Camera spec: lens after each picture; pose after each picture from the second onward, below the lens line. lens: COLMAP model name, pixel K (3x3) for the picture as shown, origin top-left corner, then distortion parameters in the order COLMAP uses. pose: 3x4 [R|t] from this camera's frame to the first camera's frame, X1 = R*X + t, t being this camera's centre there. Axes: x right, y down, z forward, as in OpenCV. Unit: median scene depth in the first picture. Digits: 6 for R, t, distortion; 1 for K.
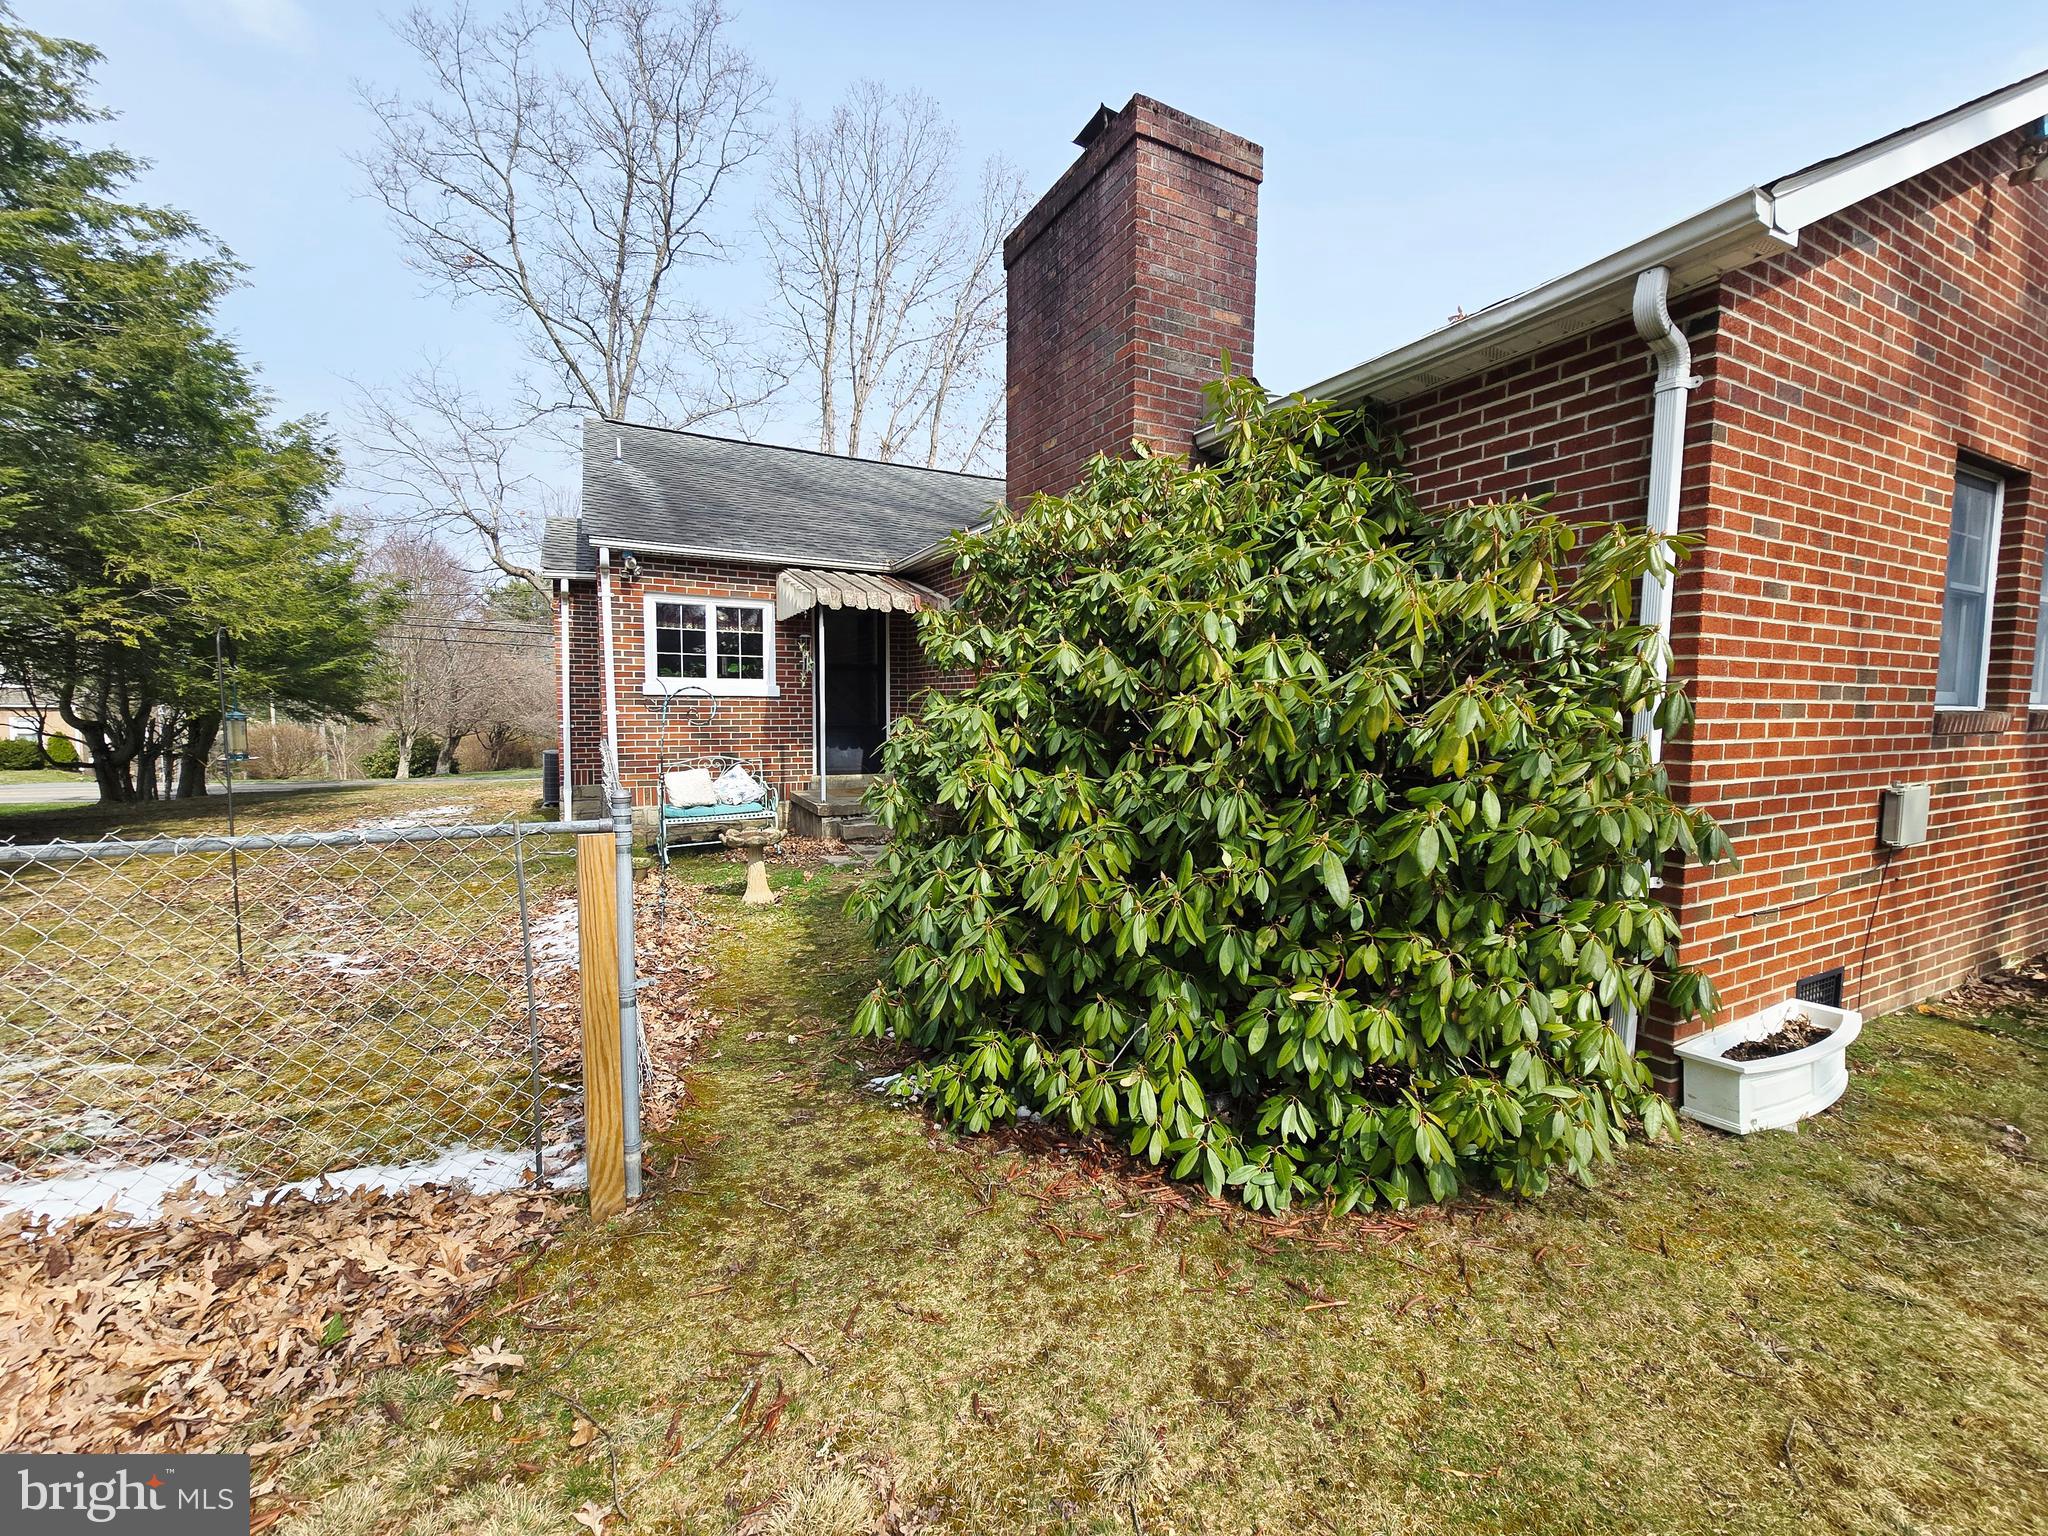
lens RADIAL K [[842.6, 0, 1027.4], [0, 842.6, 769.9], [0, 0, 1]] dist [-0.009295, 0.001835]
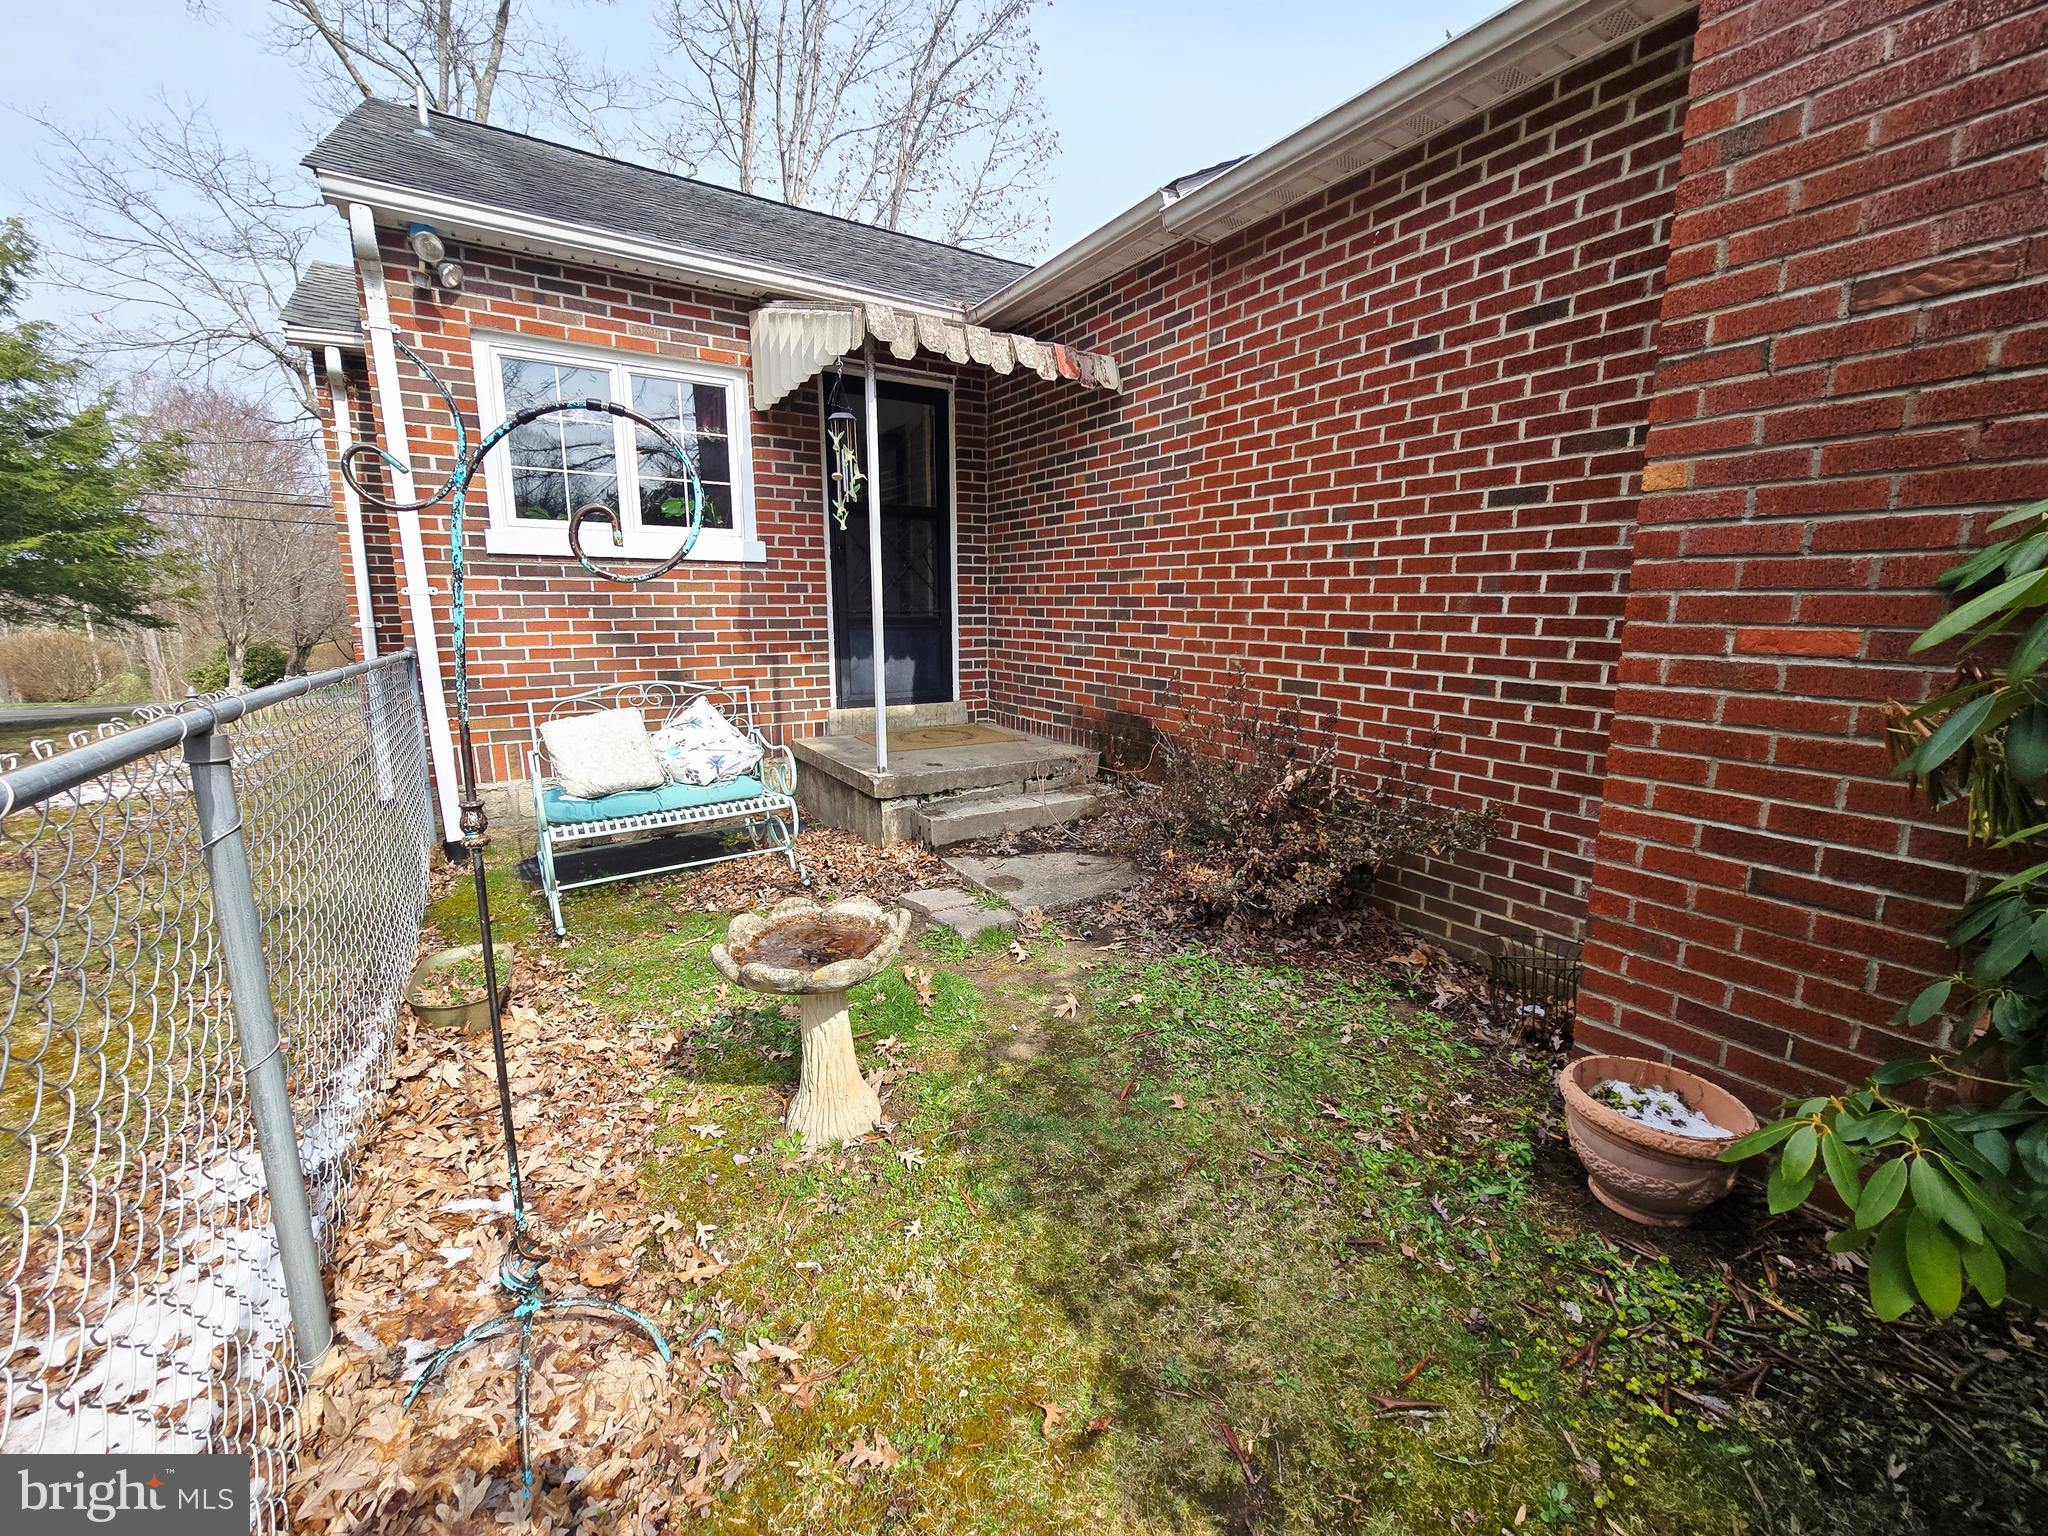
lens RADIAL K [[842.6, 0, 1024.6], [0, 842.6, 764.3], [0, 0, 1]] dist [-0.009295, 0.001835]
pose [[0.996130, -0.023756, 0.084622, -0.191469], [0.014333, 0.993798, 0.110275, -0.017738], [-0.086717, -0.108635, 0.990292, 0.478308]]
